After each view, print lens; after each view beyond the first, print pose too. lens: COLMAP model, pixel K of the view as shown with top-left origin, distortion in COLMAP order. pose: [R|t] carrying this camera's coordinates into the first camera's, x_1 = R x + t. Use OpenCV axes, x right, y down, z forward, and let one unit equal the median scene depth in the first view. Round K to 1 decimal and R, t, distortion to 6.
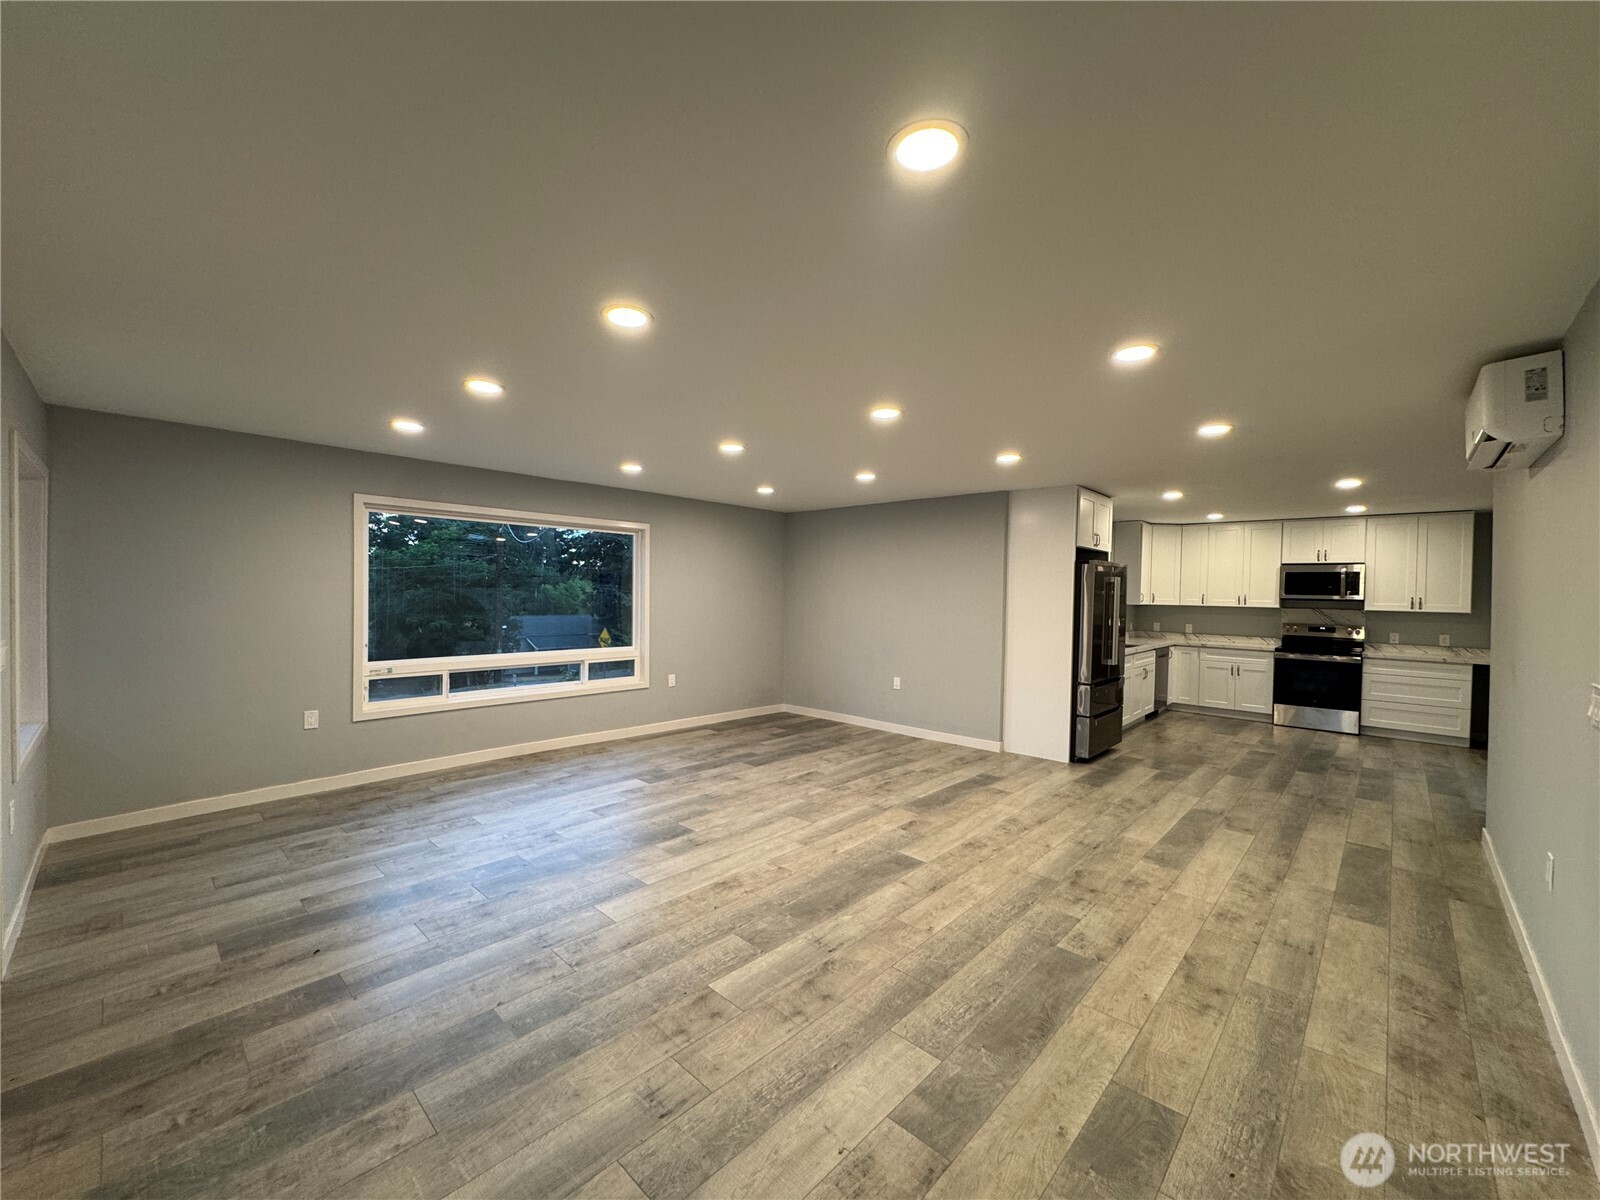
lens RADIAL K [[638.4, 0, 800.0], [0, 638.4, 600.0], [0, 0, 1]] dist [-0.000242, 0.000514]
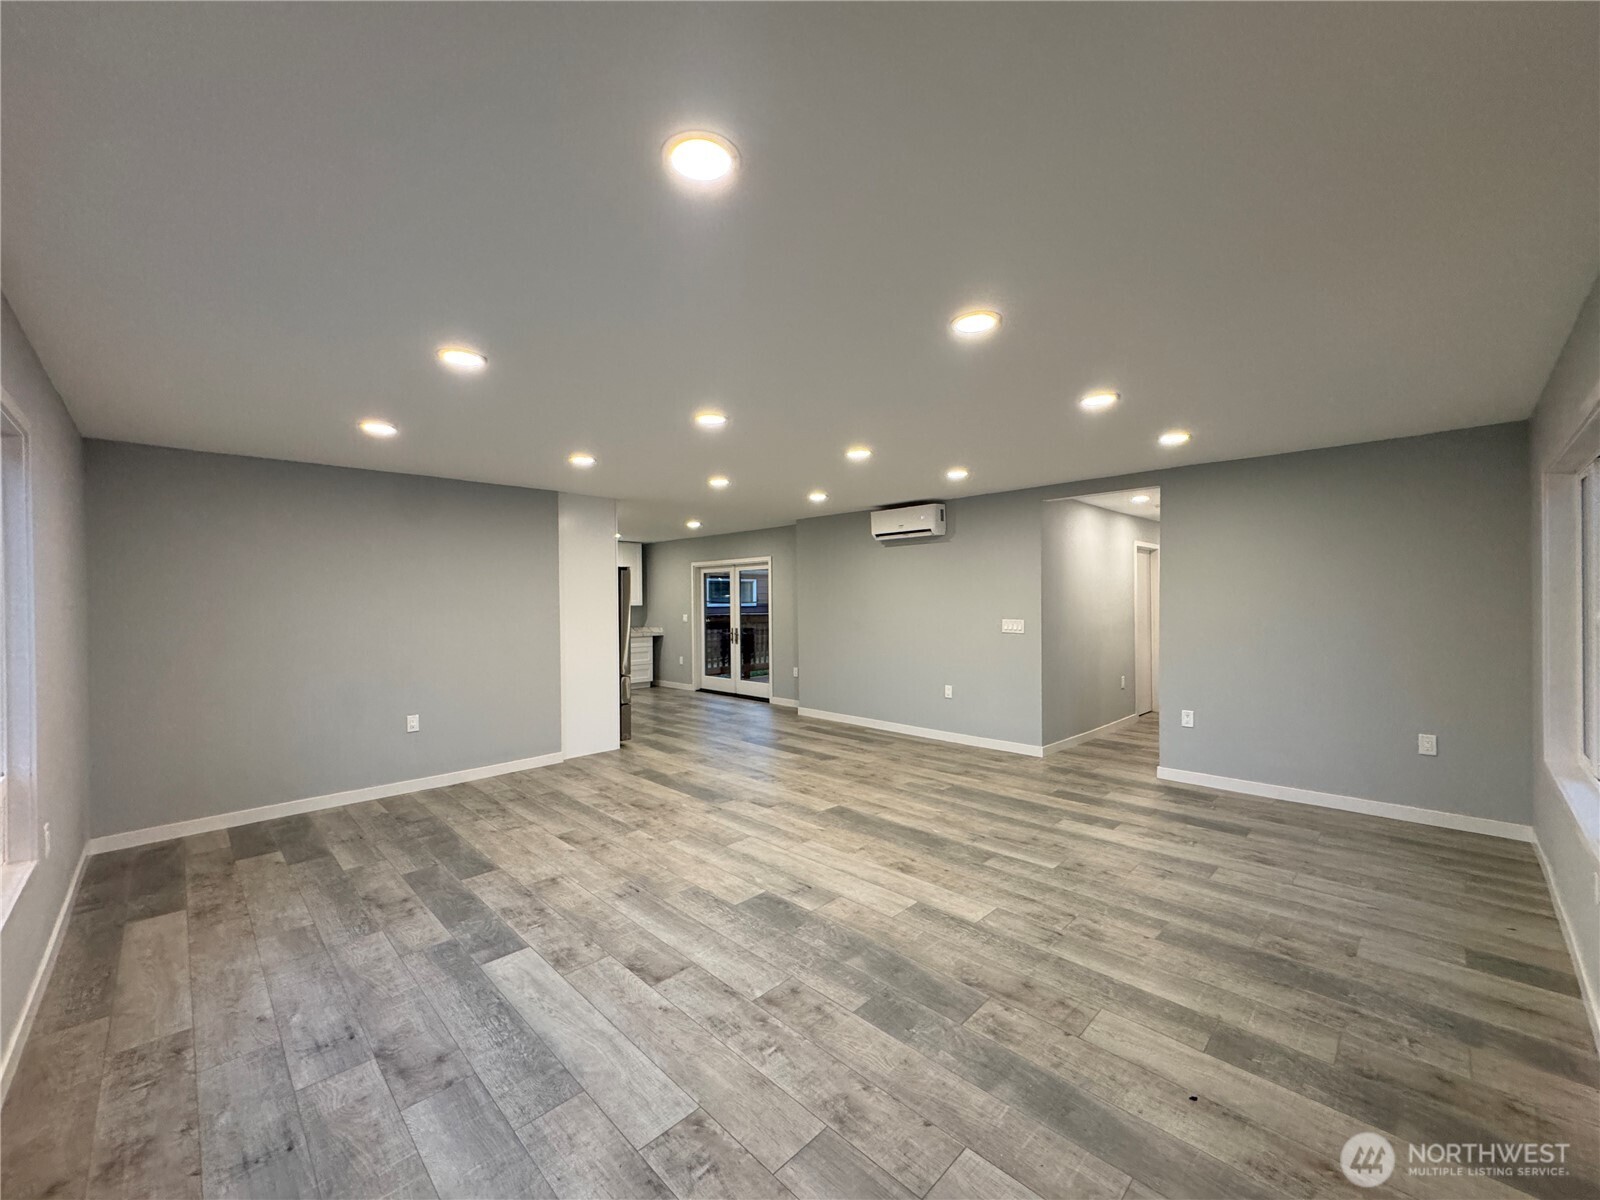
lens RADIAL K [[638.4, 0, 800.0], [0, 638.4, 600.0], [0, 0, 1]] dist [-0.000242, 0.000514]
pose [[0.034598, -0.019317, 0.999215, -1.026930], [0.022850, 0.999567, 0.018532, -0.025812], [-0.999140, 0.022191, 0.035024, 0.973555]]
